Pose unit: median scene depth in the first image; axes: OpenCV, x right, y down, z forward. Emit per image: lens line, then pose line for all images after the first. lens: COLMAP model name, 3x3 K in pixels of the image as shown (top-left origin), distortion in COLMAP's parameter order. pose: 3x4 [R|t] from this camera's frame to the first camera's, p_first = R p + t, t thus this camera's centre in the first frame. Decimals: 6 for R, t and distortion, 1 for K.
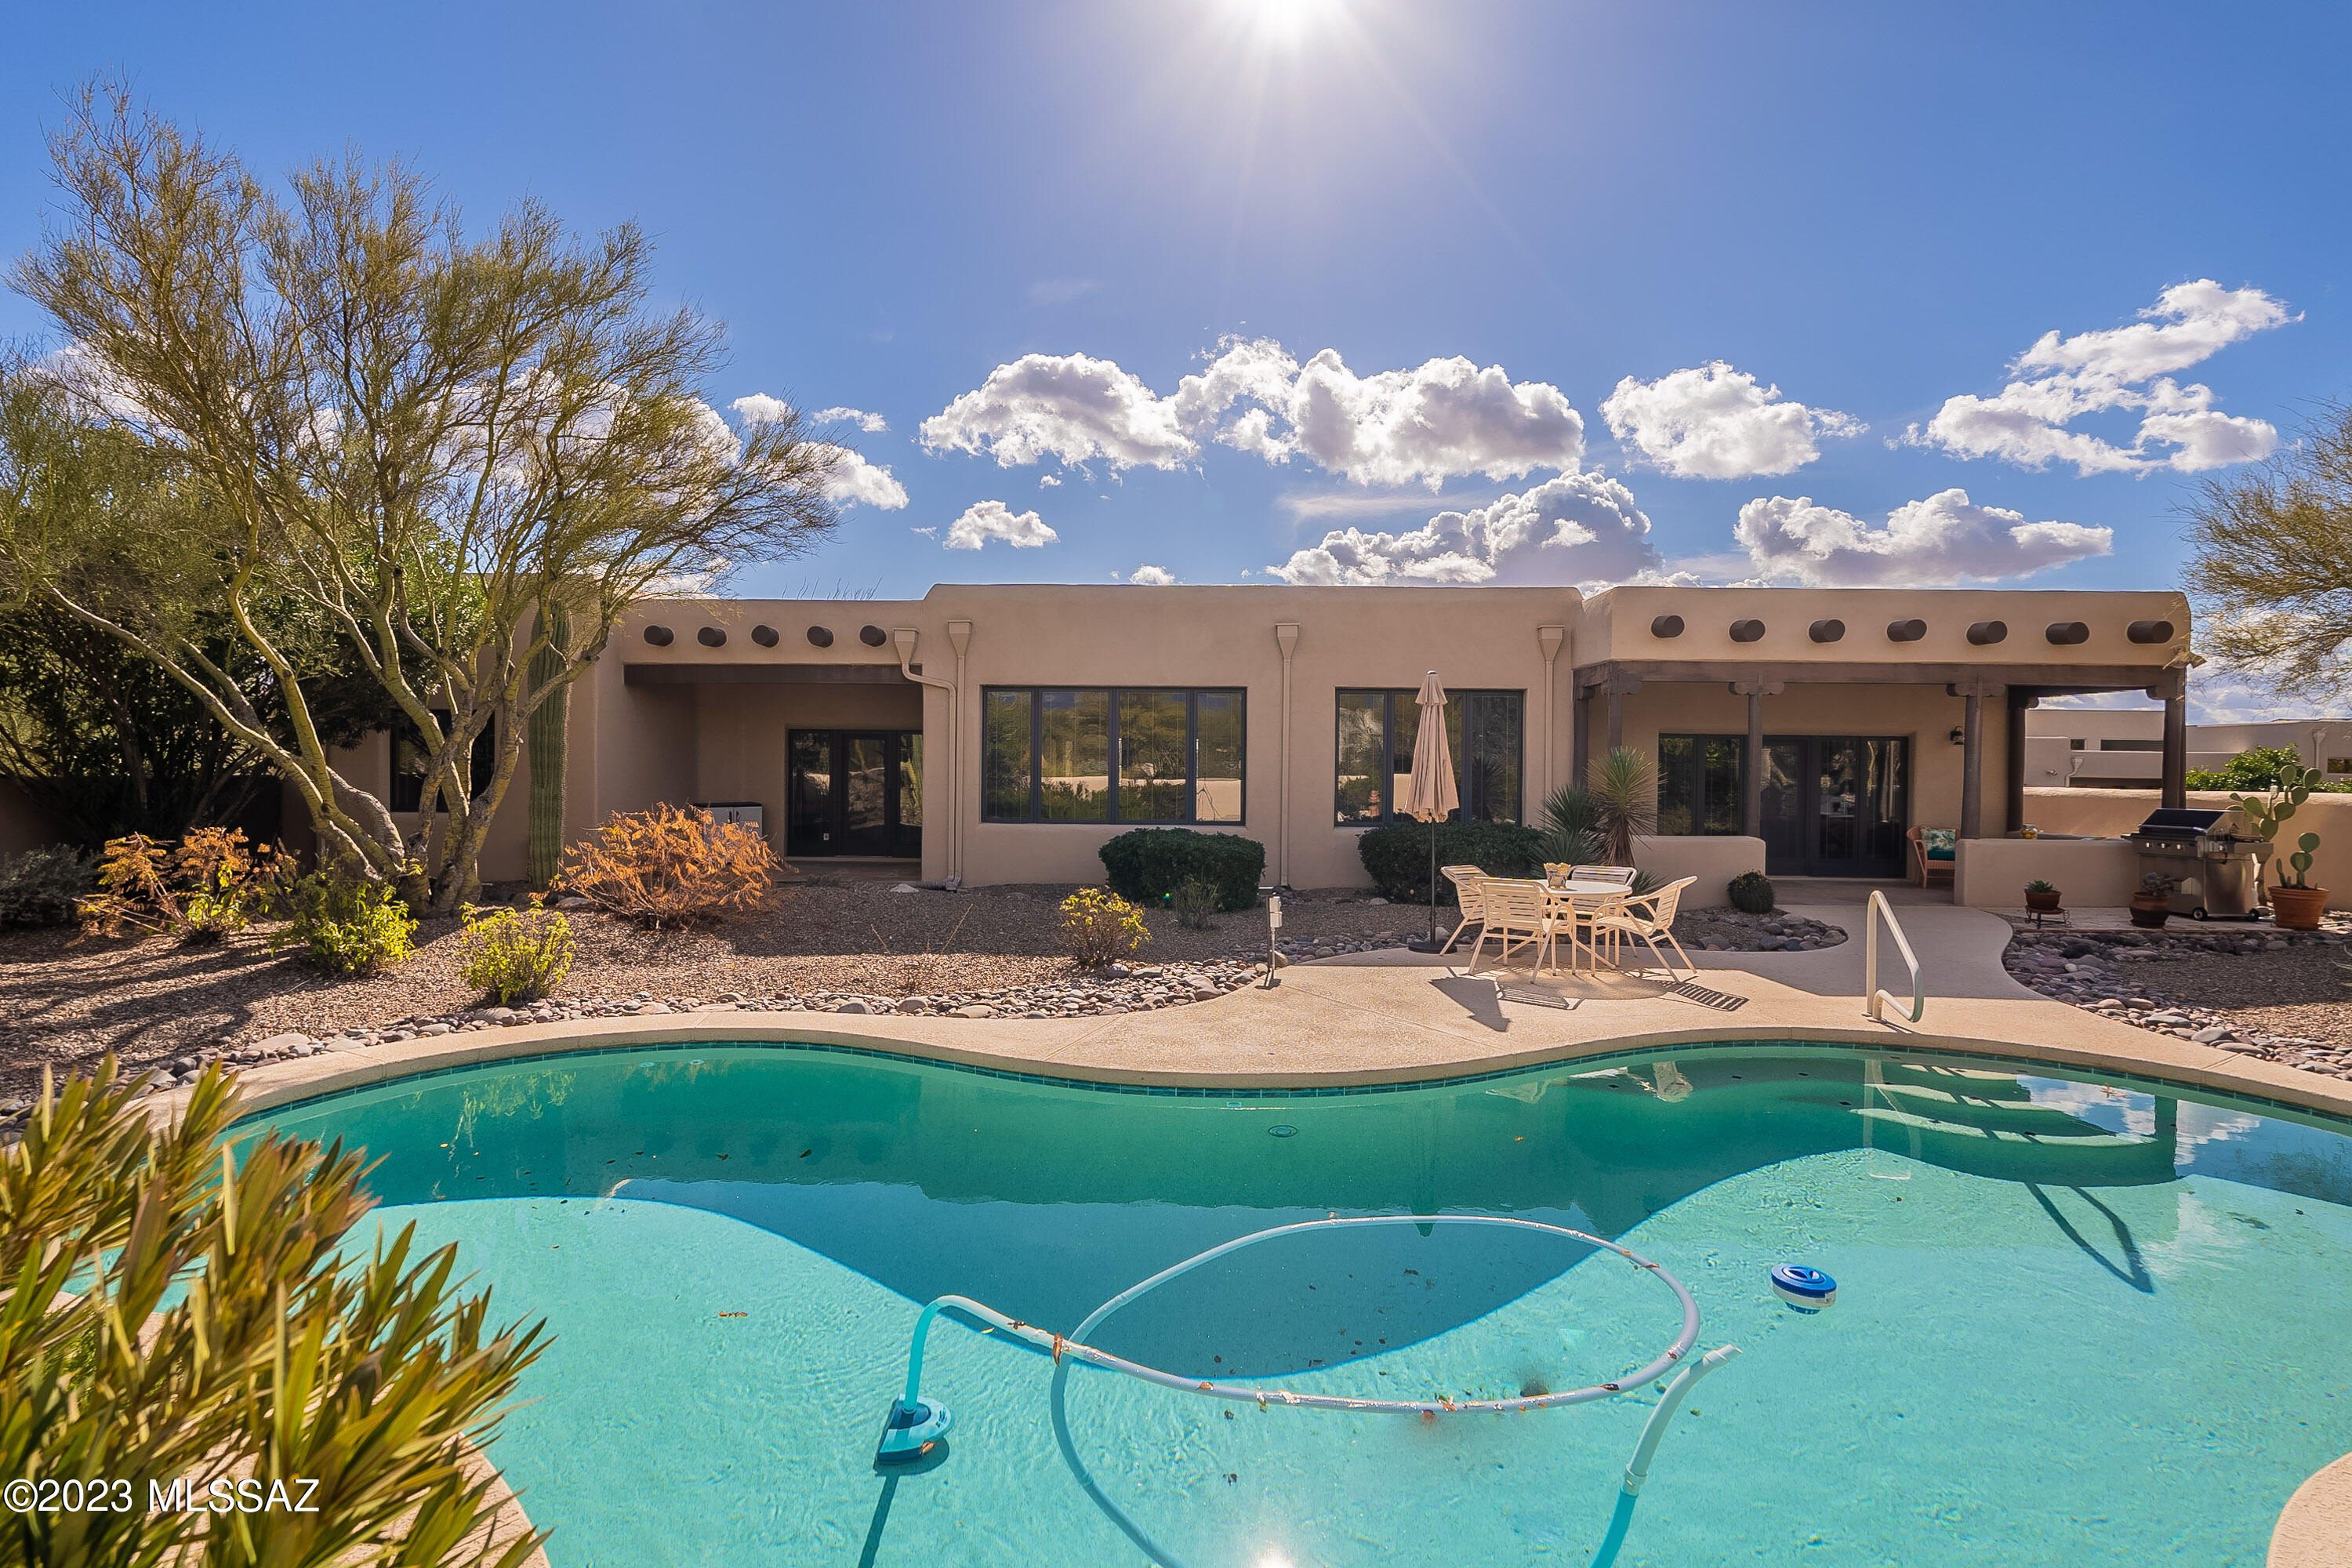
lens RADIAL K [[1127.8, 0, 1165.2], [0, 1127.8, 793.5], [0, 0, 1]] dist [0.006475, 0.000961]
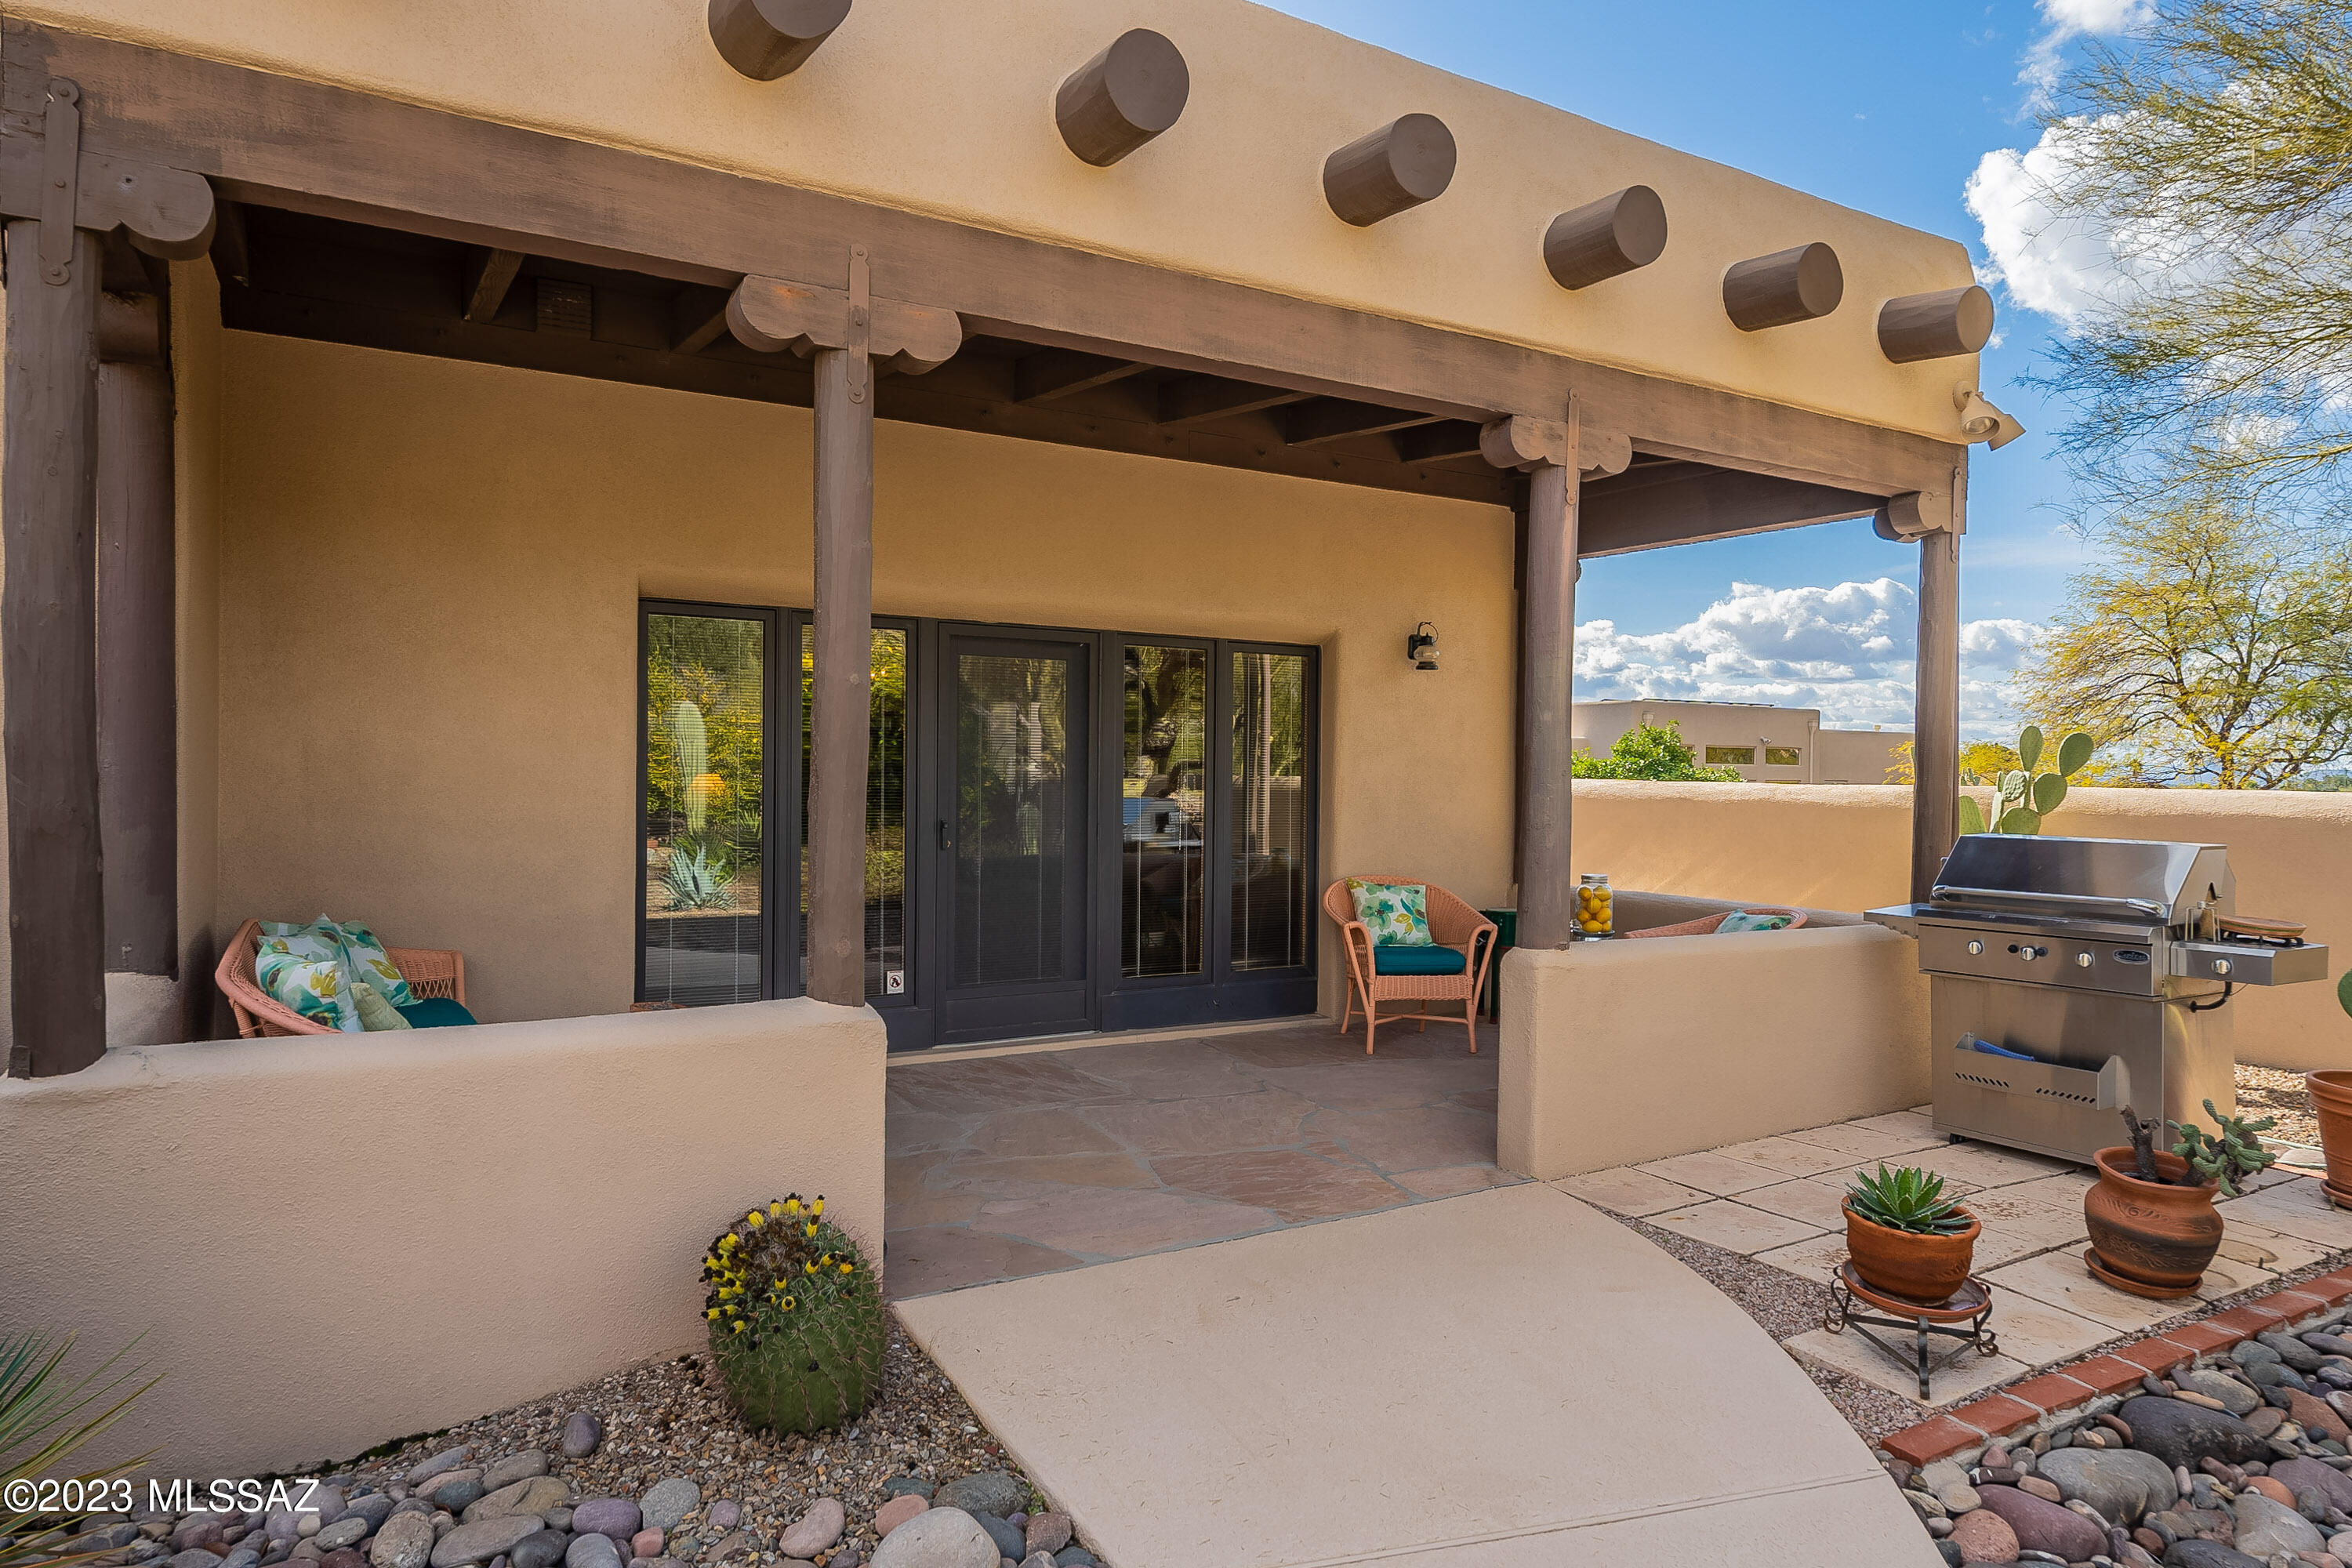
lens RADIAL K [[1512.0, 0, 1176.2], [0, 1512.0, 784.6], [0, 0, 1]] dist [0.000111, 0.000010]
pose [[0.856799, -0.000272, 0.515651, 0.361665], [0.000226, 1.000000, 0.000152, -0.002407], [-0.515651, -0.000013, 0.856799, 0.605096]]
